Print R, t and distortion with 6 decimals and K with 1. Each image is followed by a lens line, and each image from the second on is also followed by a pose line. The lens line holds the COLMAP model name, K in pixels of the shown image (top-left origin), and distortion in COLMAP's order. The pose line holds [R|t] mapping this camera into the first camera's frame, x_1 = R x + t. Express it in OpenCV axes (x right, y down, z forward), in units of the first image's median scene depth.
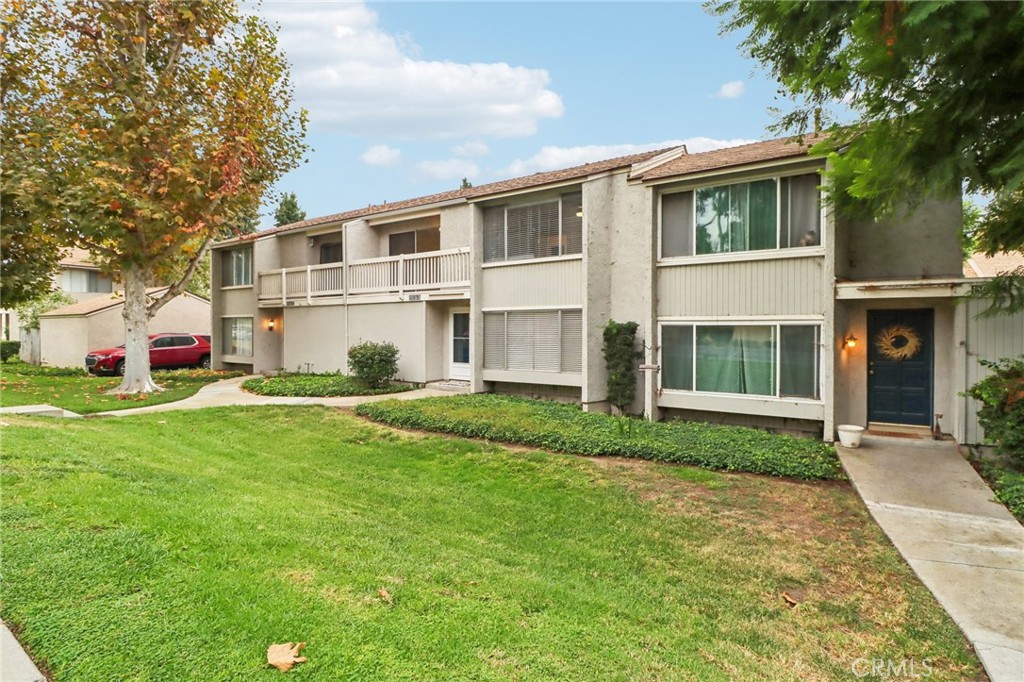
lens RADIAL K [[490.4, 0, 516.5], [0, 490.4, 334.4], [0, 0, 1]] dist [-0.008521, -0.000522]
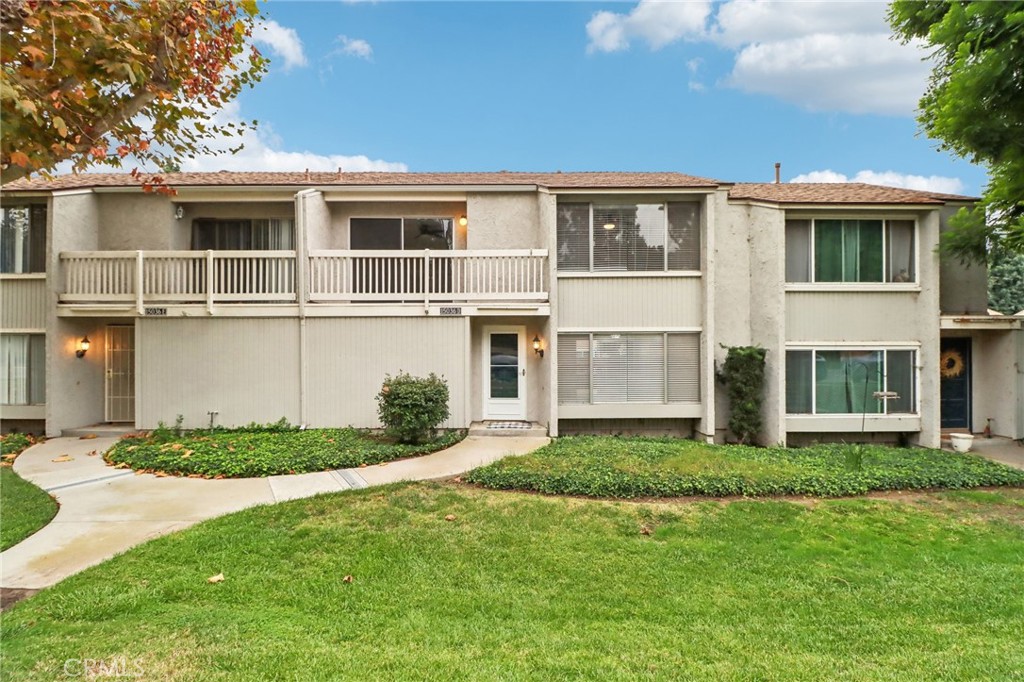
lens RADIAL K [[490.4, 0, 511.7], [0, 490.4, 347.5], [0, 0, 1]] dist [-0.008521, -0.000522]
pose [[0.838916, -0.002486, 0.544256, -0.581607], [0.007768, 0.999942, -0.007406, -0.017283], [-0.544206, 0.010440, 0.838887, 0.383330]]
